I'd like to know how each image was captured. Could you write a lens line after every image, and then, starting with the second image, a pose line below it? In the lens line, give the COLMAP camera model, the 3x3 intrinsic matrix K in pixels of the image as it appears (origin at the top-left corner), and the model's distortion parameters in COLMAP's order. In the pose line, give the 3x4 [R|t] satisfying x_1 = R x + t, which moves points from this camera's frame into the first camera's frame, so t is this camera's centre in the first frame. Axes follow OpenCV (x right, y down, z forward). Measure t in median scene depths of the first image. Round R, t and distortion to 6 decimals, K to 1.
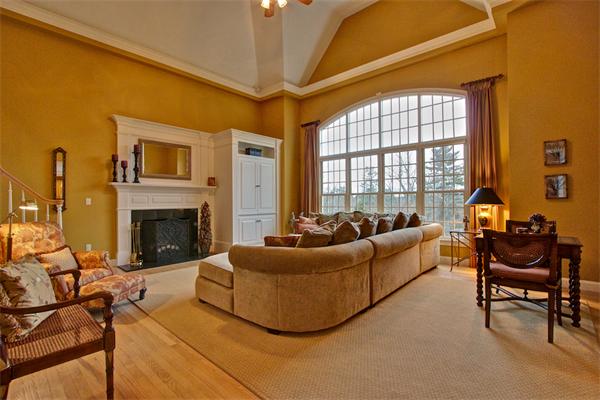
lens RADIAL K [[279.5, 0, 310.2], [0, 279.5, 196.3], [0, 0, 1]] dist [-0.001768, 0.000180]
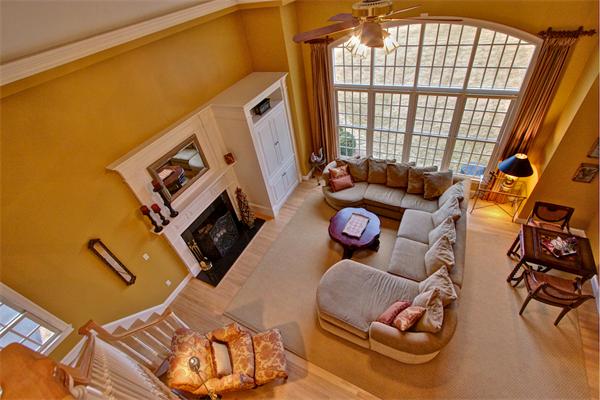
lens RADIAL K [[279.5, 0, 310.2], [0, 279.5, 196.3], [0, 0, 1]] dist [-0.001768, 0.000180]
pose [[0.960935, -0.246292, 0.126267, -0.287097], [0.098244, 0.730035, 0.676311, -0.610955], [-0.258749, -0.637486, 0.725714, 0.264013]]
